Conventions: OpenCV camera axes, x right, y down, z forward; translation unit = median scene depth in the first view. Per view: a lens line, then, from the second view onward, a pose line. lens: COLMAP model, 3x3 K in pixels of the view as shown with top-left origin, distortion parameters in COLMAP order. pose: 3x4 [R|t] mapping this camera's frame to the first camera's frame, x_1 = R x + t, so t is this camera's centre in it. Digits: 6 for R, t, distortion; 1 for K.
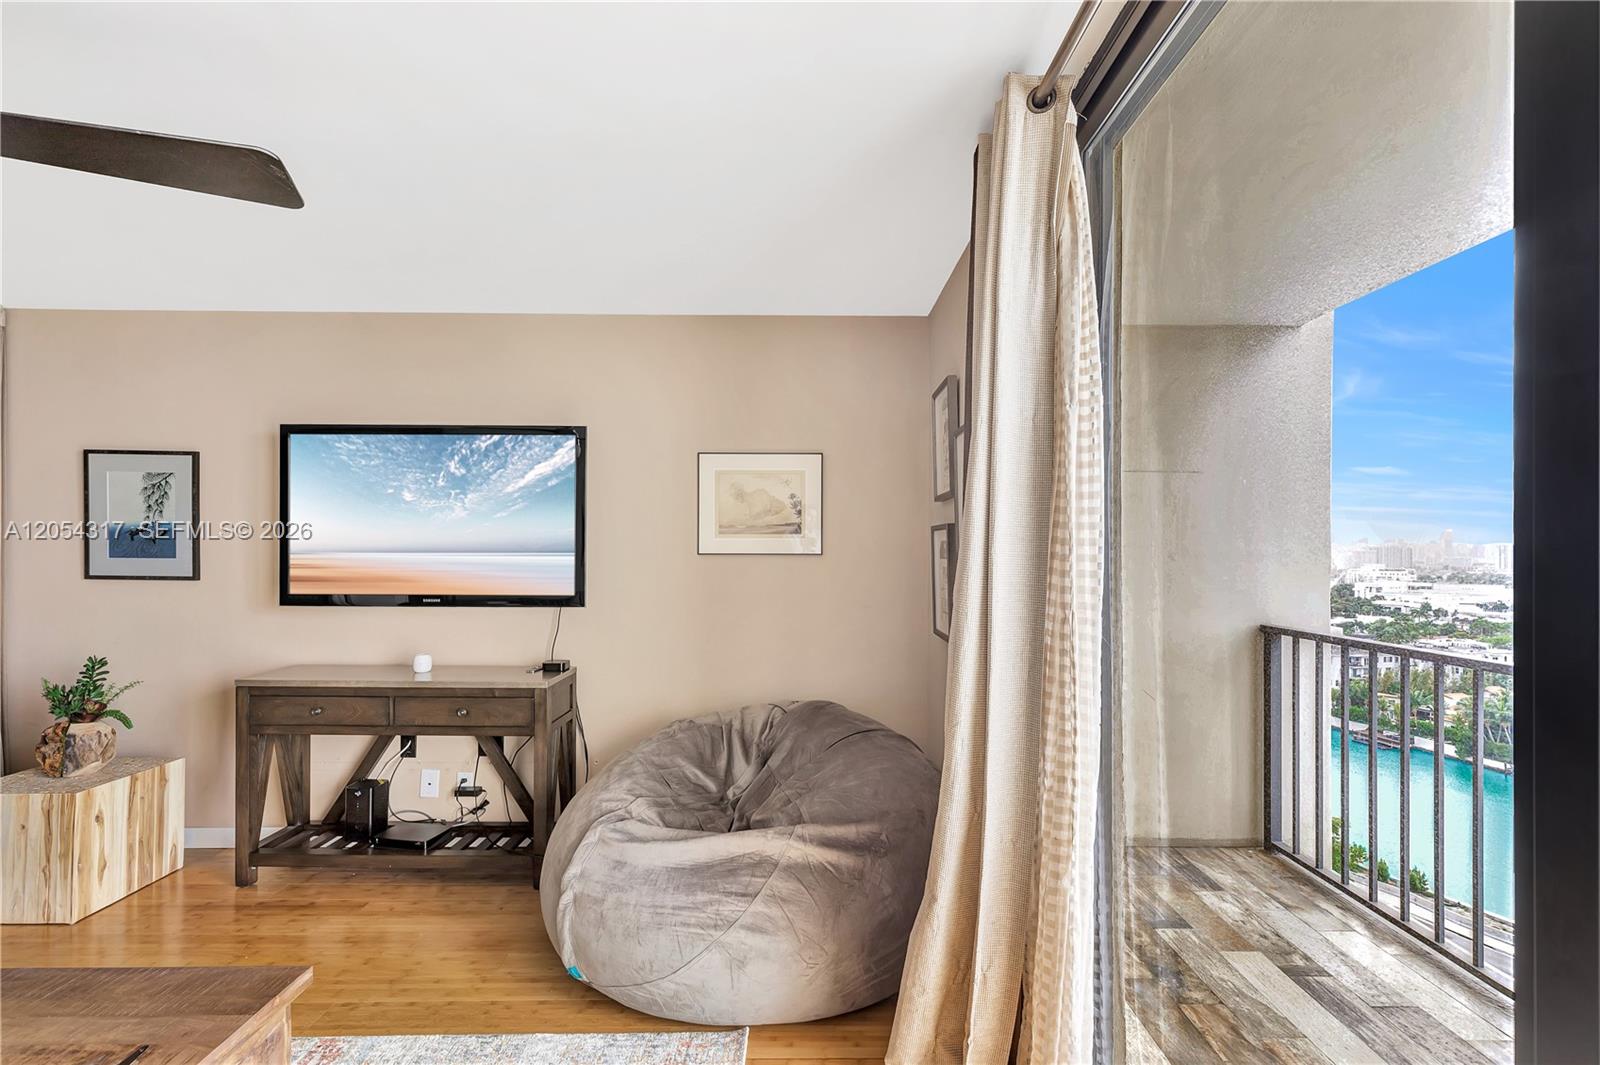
lens RADIAL K [[729.9, 0, 802.2], [0, 729.9, 539.4], [0, 0, 1]] dist [0.009995, -0.001654]
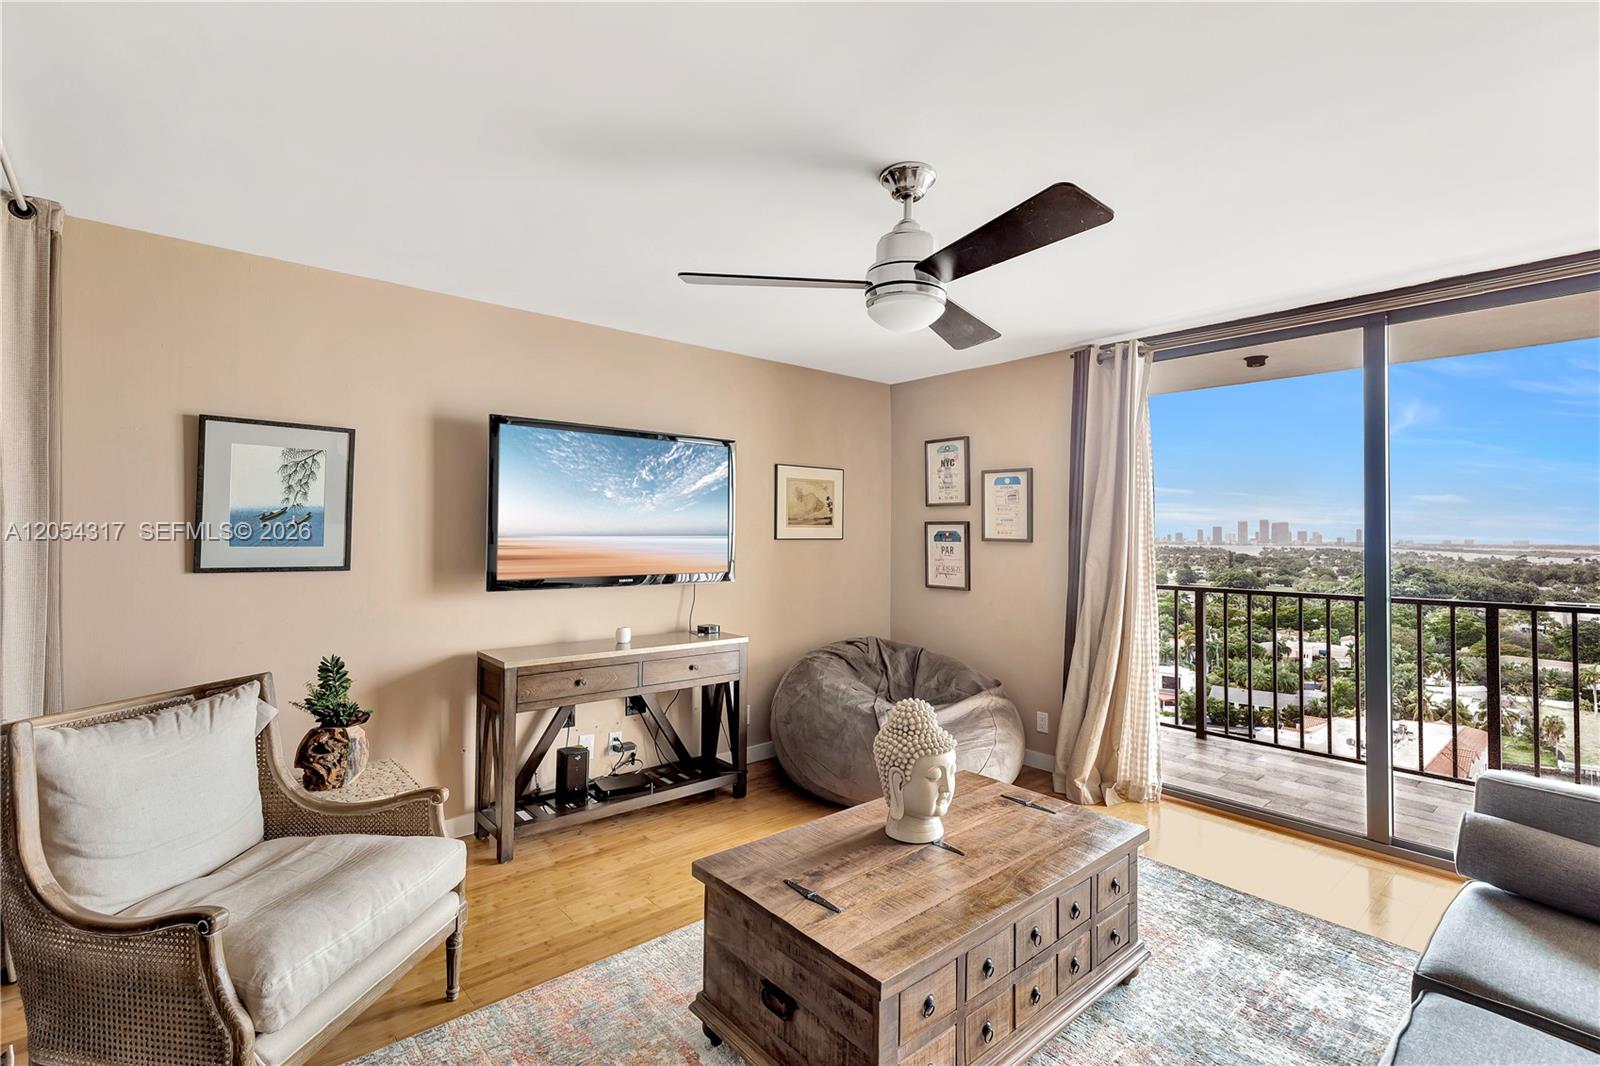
lens RADIAL K [[729.9, 0, 797.9], [0, 729.9, 515.7], [0, 0, 1]] dist [0.009995, -0.001654]
pose [[0.761333, 0.016601, 0.648149, -0.990257], [-0.012820, 0.999862, -0.010550, -0.009607], [-0.648235, -0.000277, 0.761440, -0.047795]]
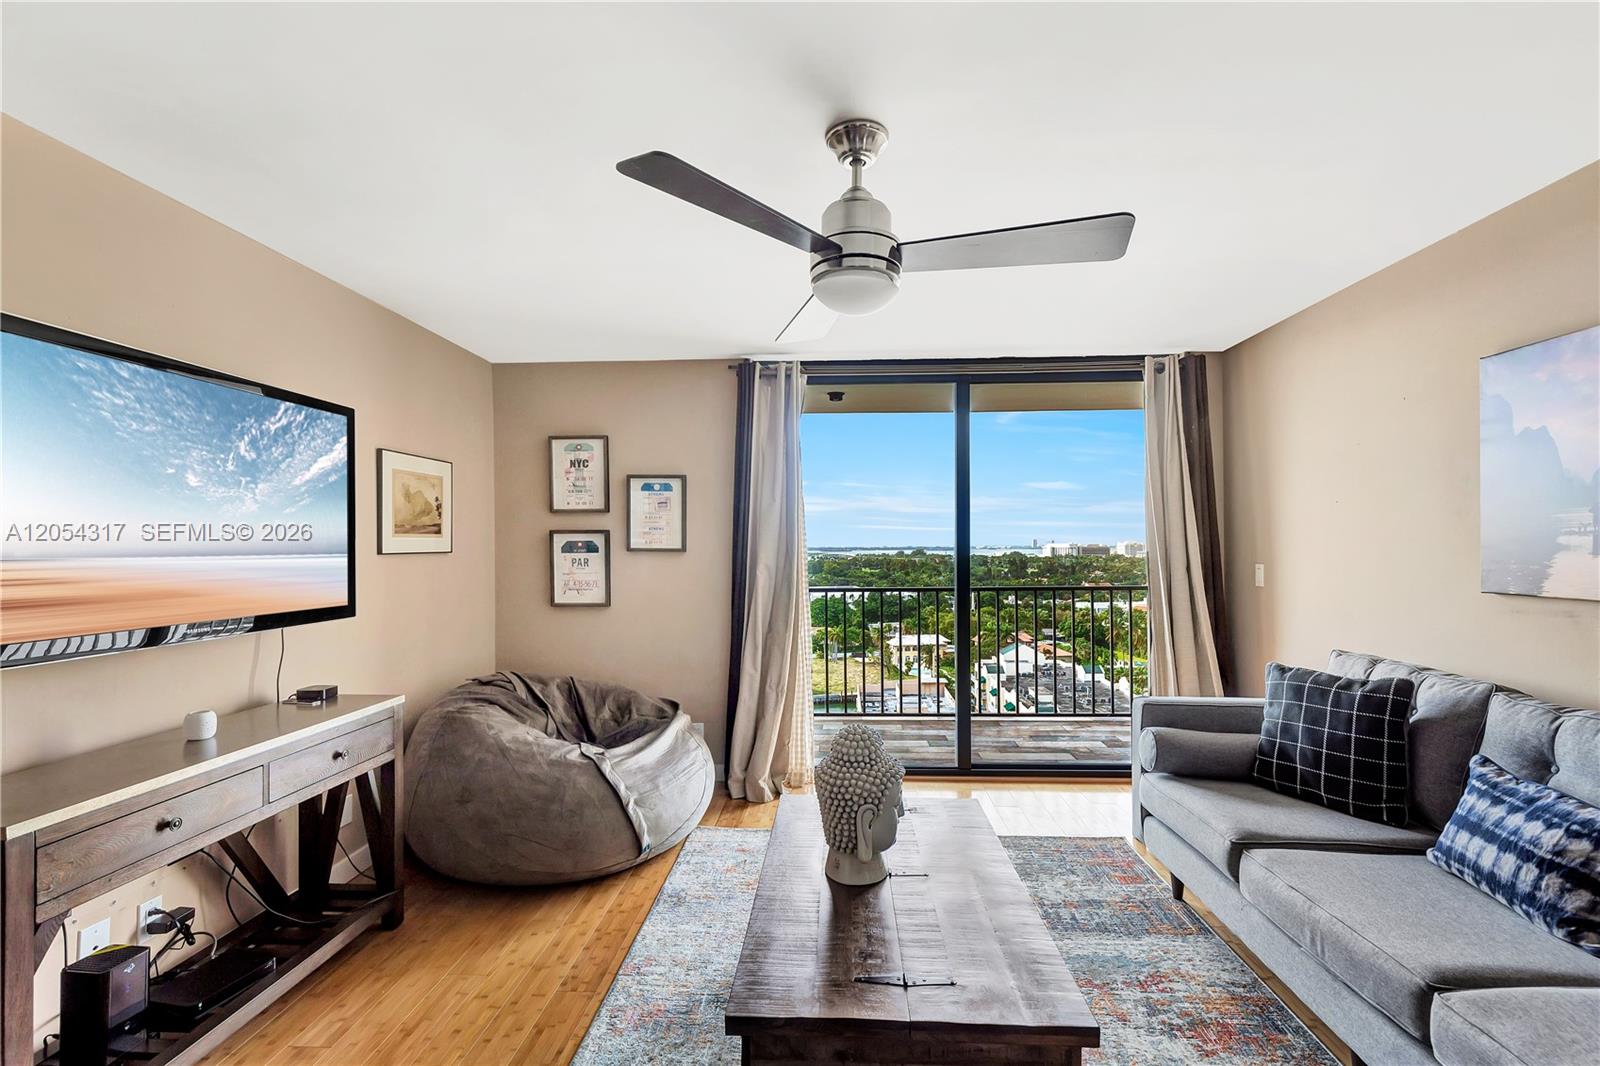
lens RADIAL K [[729.9, 0, 807.0], [0, 729.9, 539.9], [0, 0, 1]] dist [0.009995, -0.001654]
pose [[0.059322, -0.000027, 0.998239, -1.077382], [-0.008075, 0.999967, 0.000507, -0.003805], [-0.998206, -0.008091, 0.059320, 0.388455]]
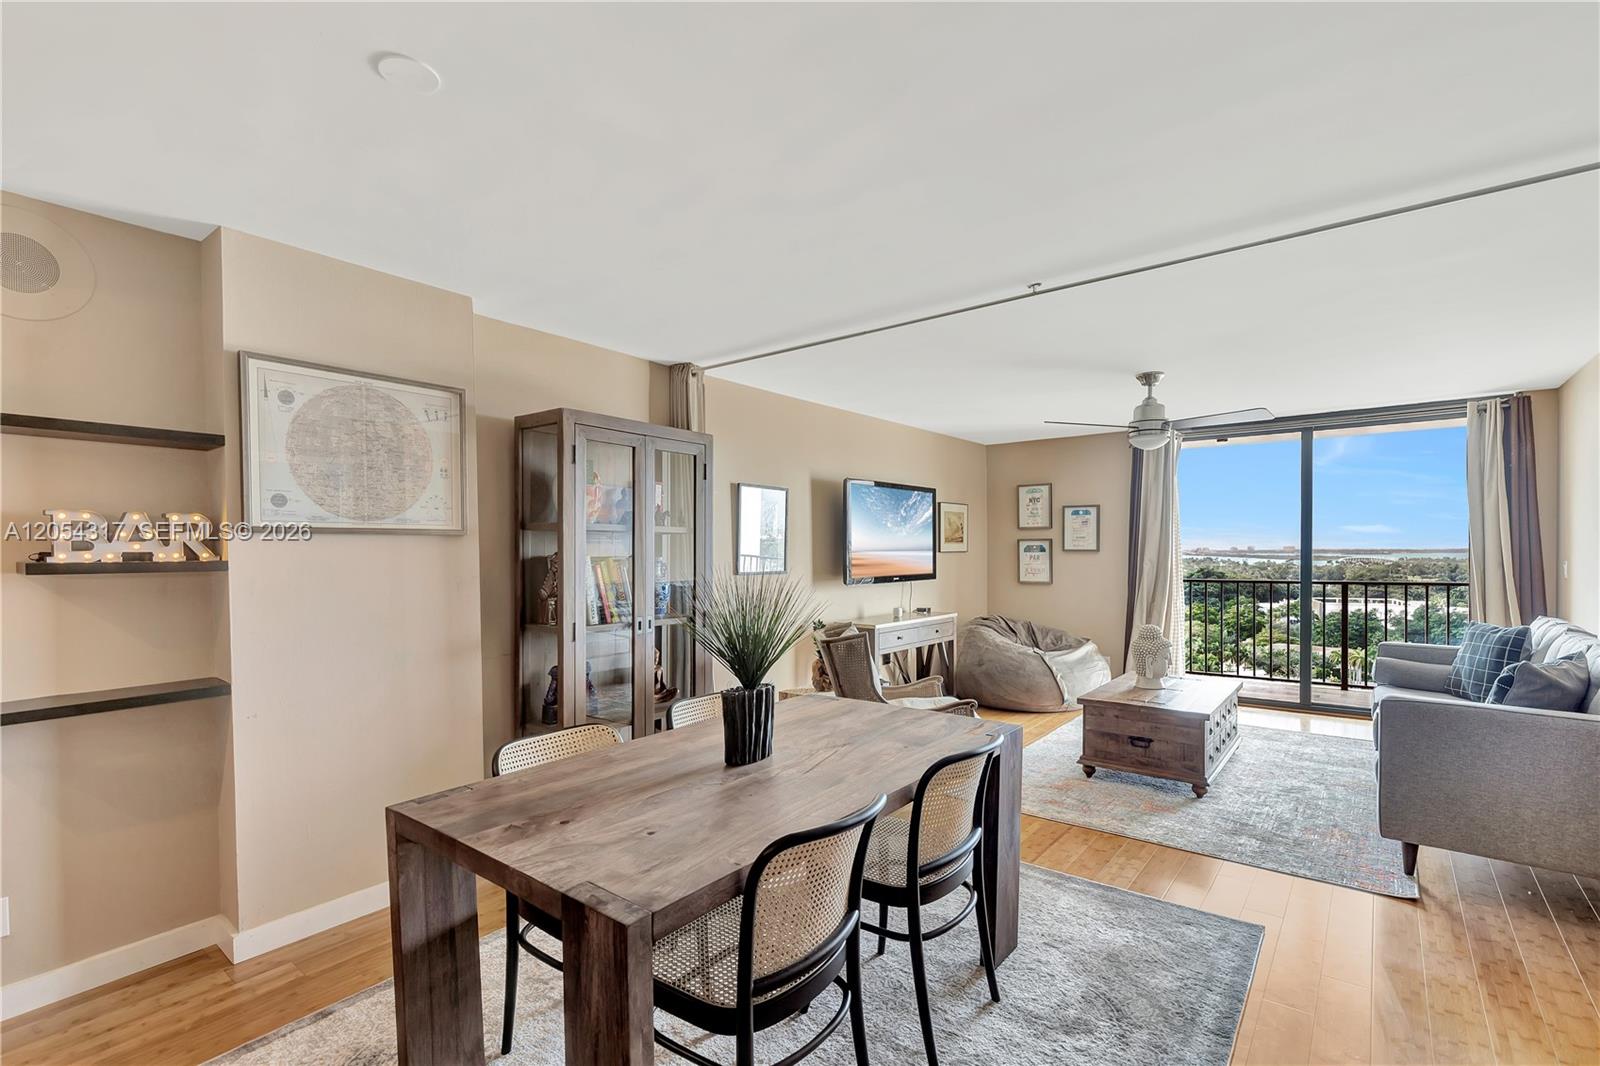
lens RADIAL K [[729.9, 0, 799.7], [0, 729.9, 562.4], [0, 0, 1]] dist [0.009995, -0.001654]
pose [[0.627619, -0.023826, 0.778156, -1.975748], [-0.001498, 0.999493, 0.031811, -0.015536], [-0.778519, -0.021131, 0.627265, 0.033022]]
